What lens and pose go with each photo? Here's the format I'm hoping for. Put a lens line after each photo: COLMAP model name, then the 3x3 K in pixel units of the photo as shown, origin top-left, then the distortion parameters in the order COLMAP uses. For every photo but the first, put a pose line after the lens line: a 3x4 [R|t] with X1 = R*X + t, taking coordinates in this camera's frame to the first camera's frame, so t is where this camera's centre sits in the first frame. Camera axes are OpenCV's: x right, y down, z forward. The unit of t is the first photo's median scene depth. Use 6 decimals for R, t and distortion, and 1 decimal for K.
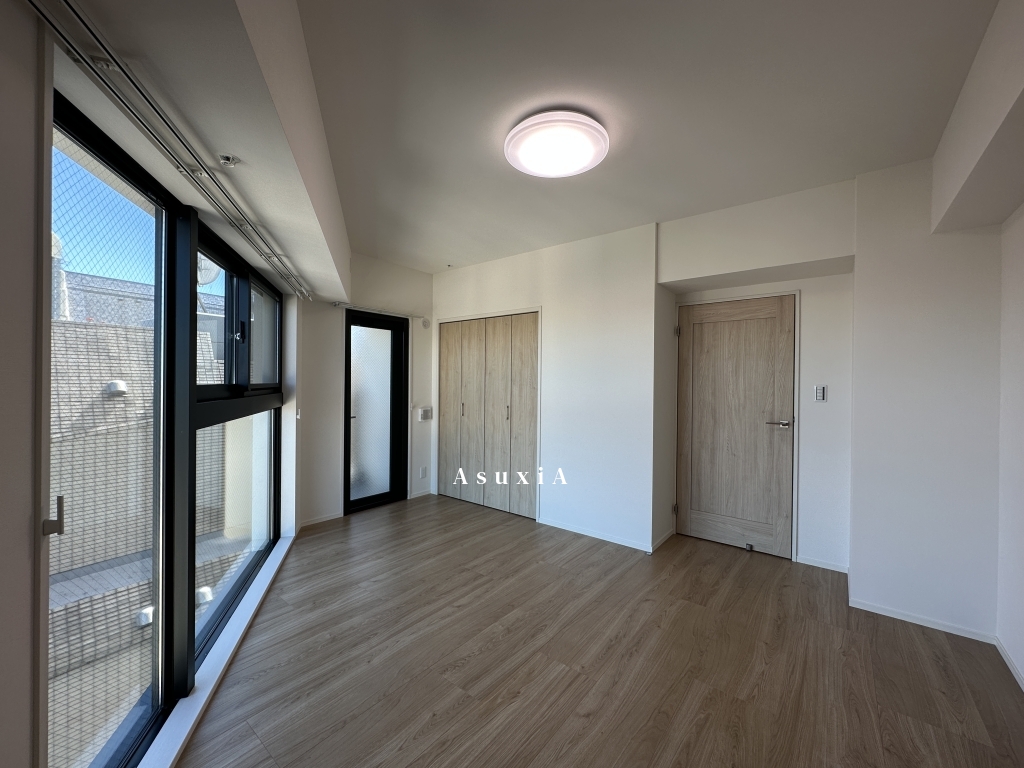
lens RADIAL K [[411.2, 0, 513.1], [0, 411.2, 384.4], [0, 0, 1]] dist [0.001376, 0.000161]
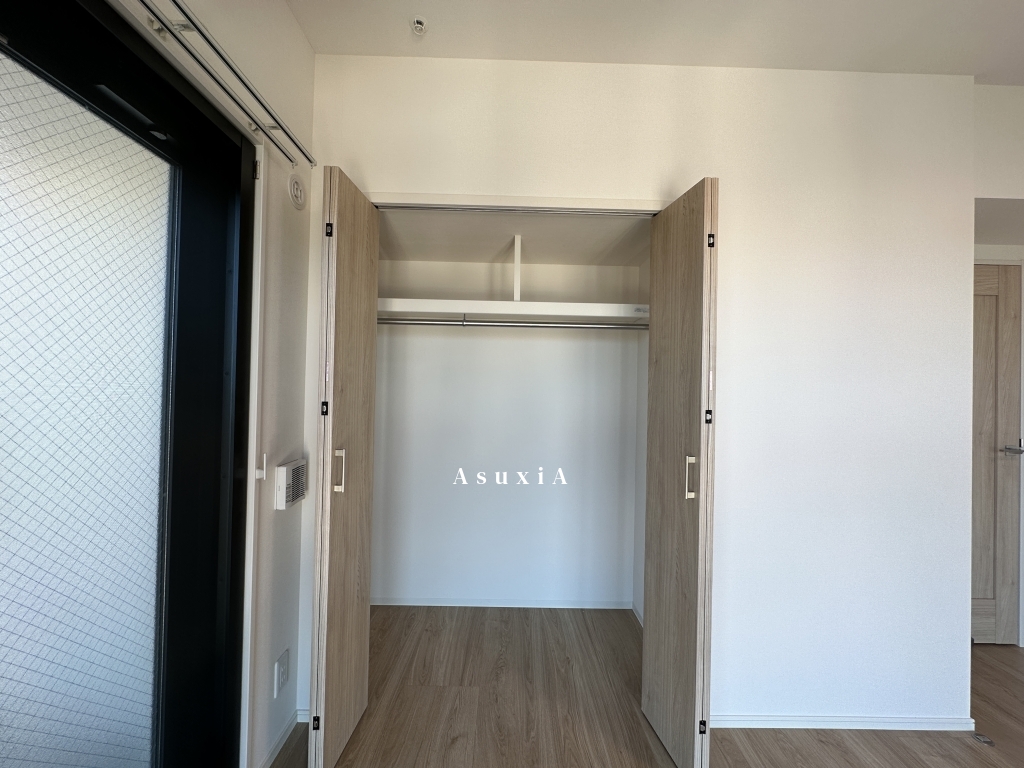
lens RADIAL K [[411.2, 0, 511.1], [0, 411.2, 382.1], [0, 0, 1]] dist [0.001376, 0.000161]
pose [[0.769151, 0.018412, 0.638801, -0.303929], [-0.013864, 0.999830, -0.012126, 0.001403], [-0.638916, 0.000471, 0.769276, 0.707459]]
